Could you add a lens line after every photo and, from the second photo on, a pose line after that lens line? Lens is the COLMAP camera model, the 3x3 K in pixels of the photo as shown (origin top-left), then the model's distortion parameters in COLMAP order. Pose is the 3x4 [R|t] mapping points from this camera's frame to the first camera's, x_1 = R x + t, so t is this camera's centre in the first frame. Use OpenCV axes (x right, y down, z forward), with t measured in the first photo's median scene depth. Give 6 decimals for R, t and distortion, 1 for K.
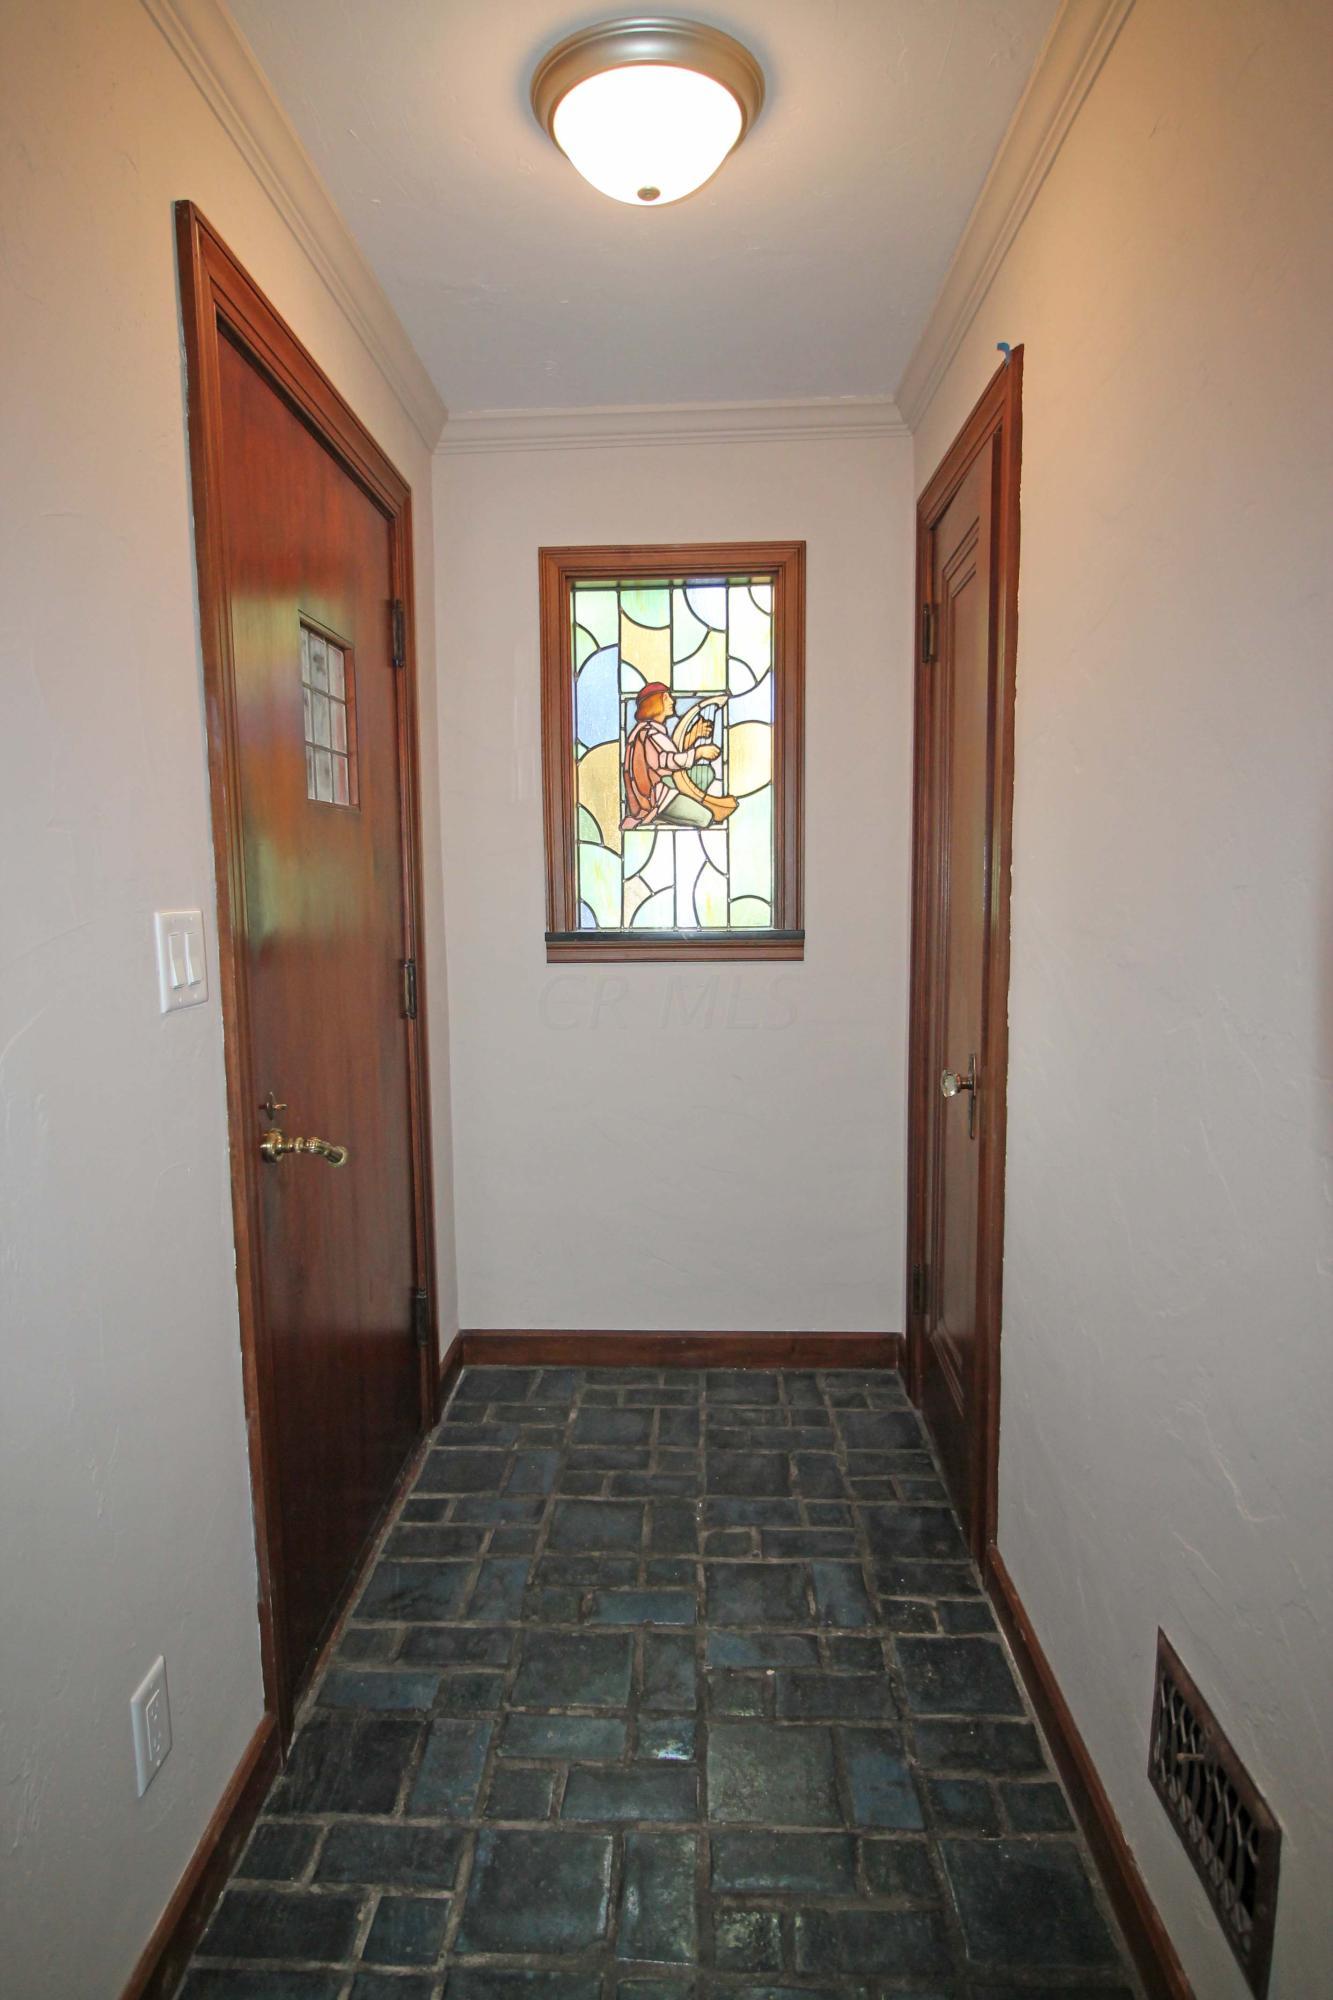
lens RADIAL K [[1170.1, 0, 633.7], [0, 1170.1, 999.4], [0, 0, 1]] dist [0.006068, -0.010571]
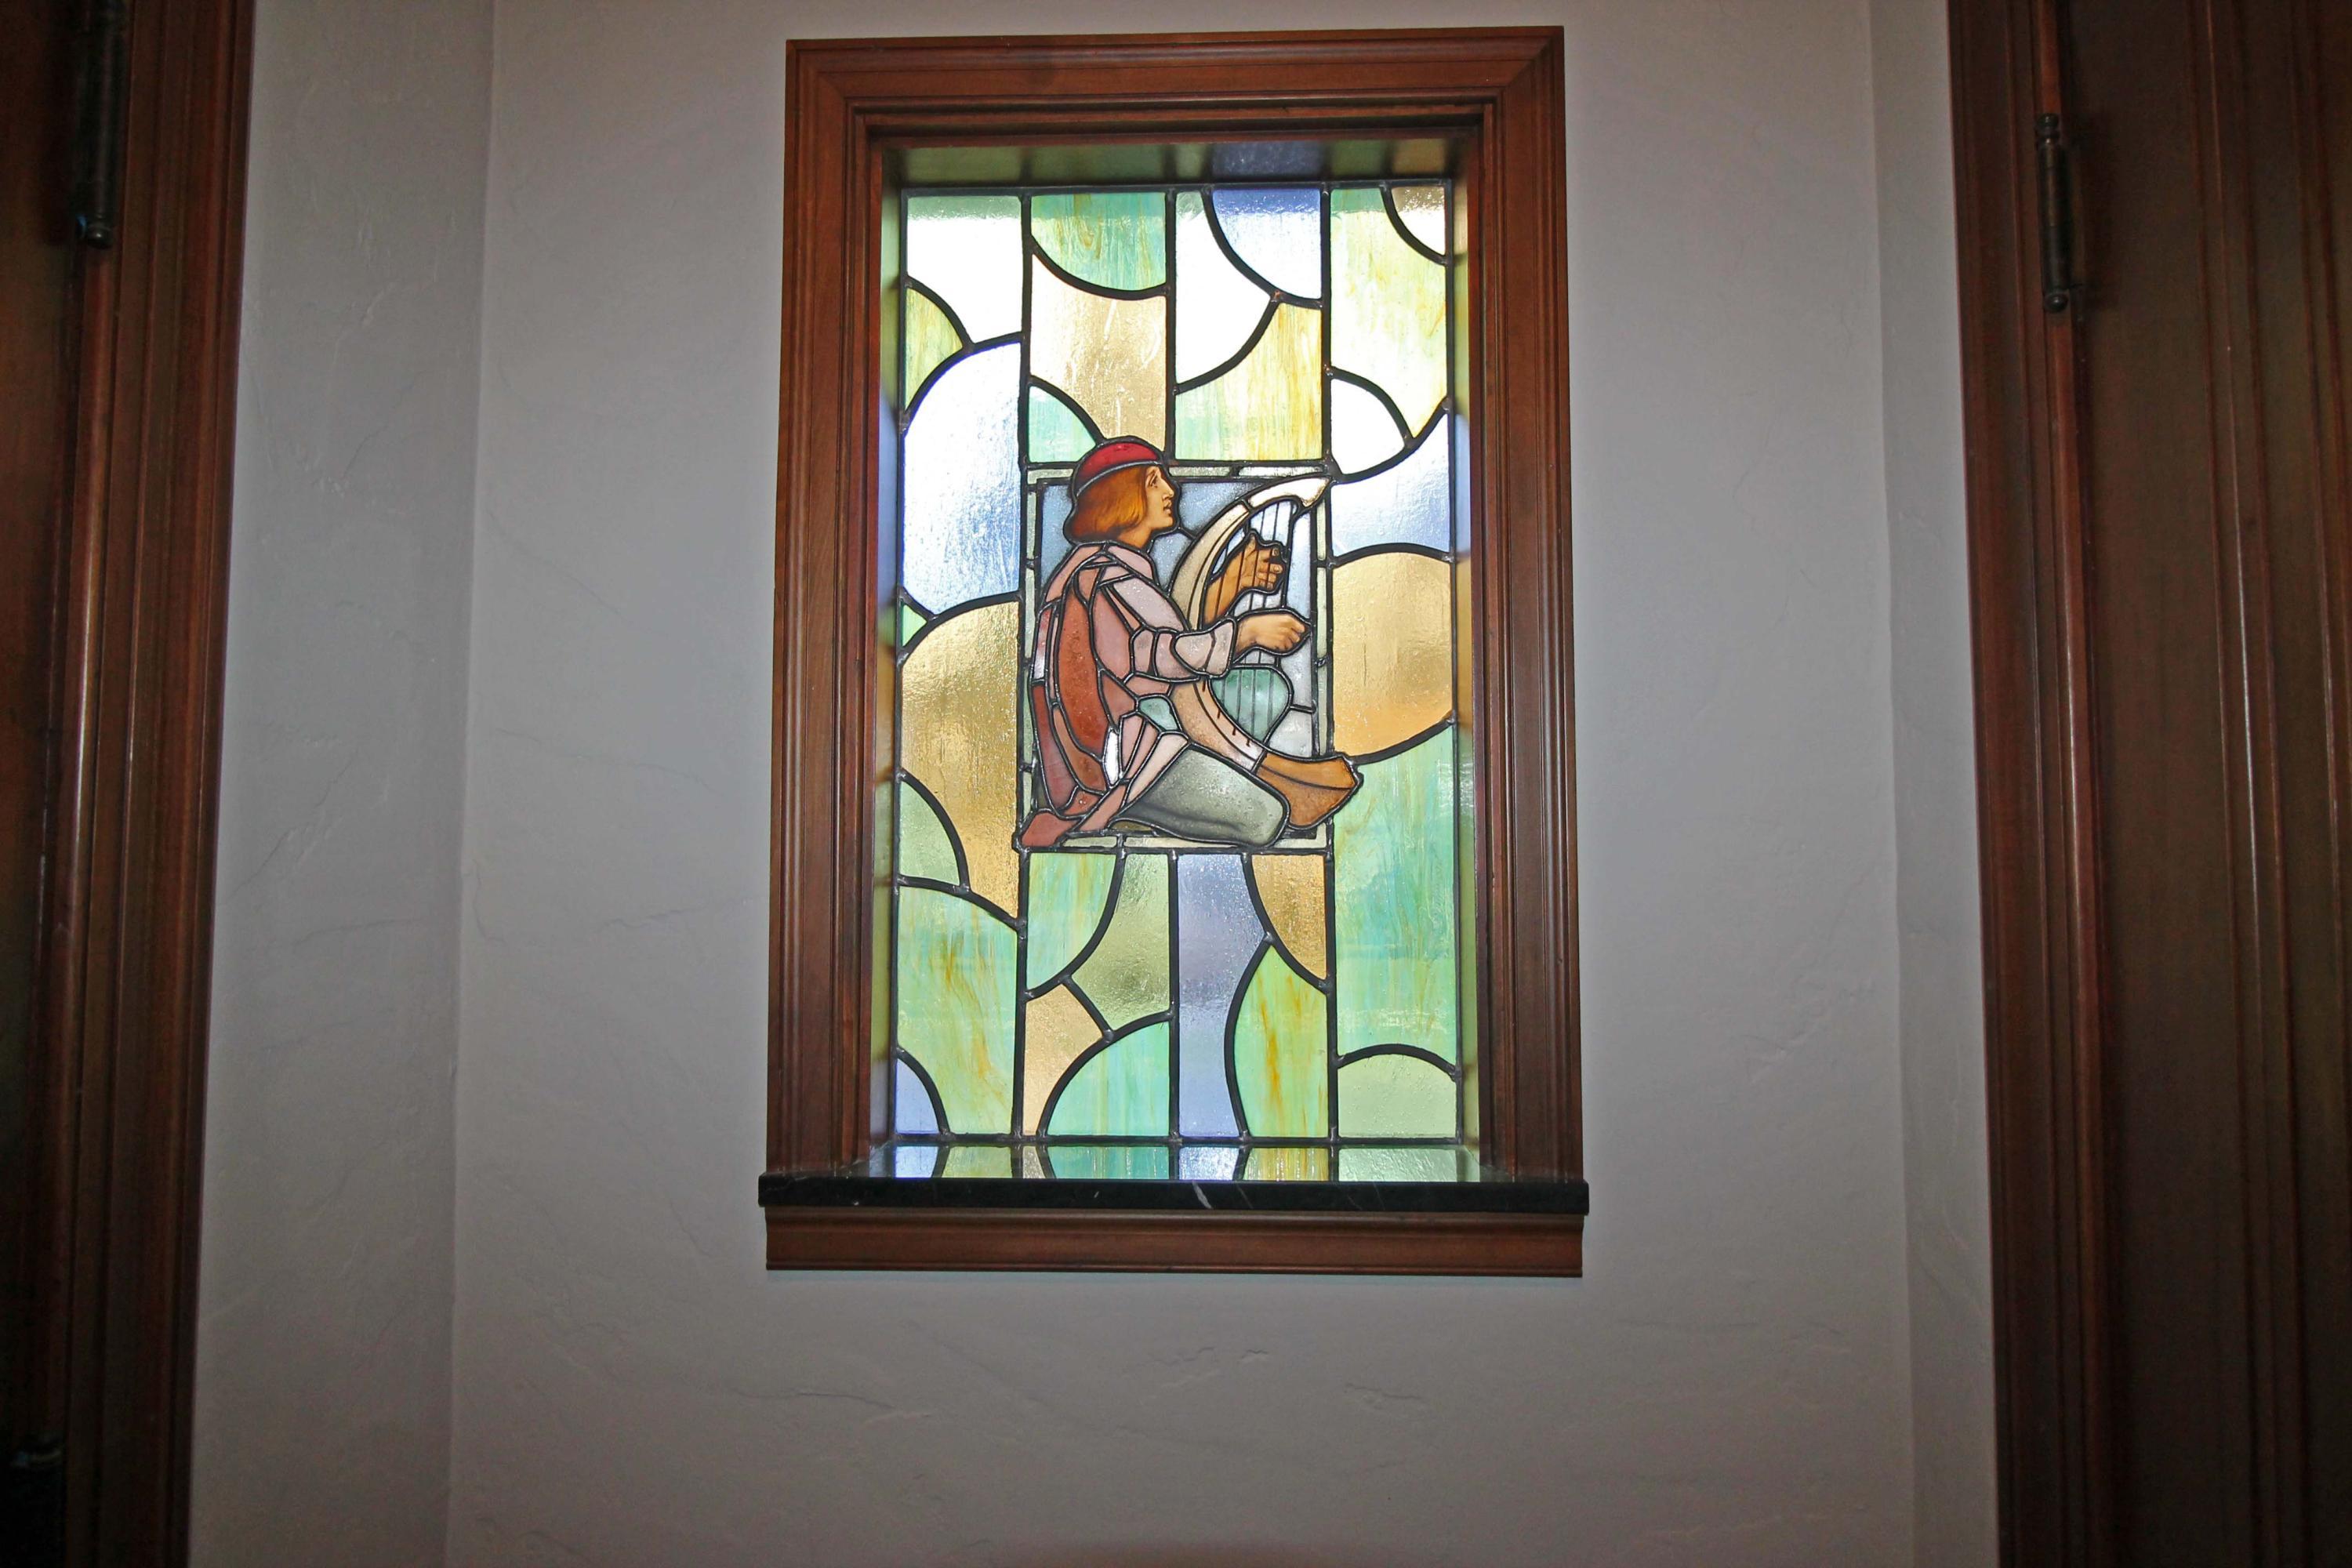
lens RADIAL K [[1376.1, 0, 1180.6], [0, 1376.1, 763.7], [0, 0, 1]] dist [0.006068, -0.010571]
pose [[0.999417, 0.013751, 0.031256, 0.023898], [-0.008562, 0.987006, -0.160453, -0.105985], [-0.033057, 0.160092, 0.986548, 0.600840]]
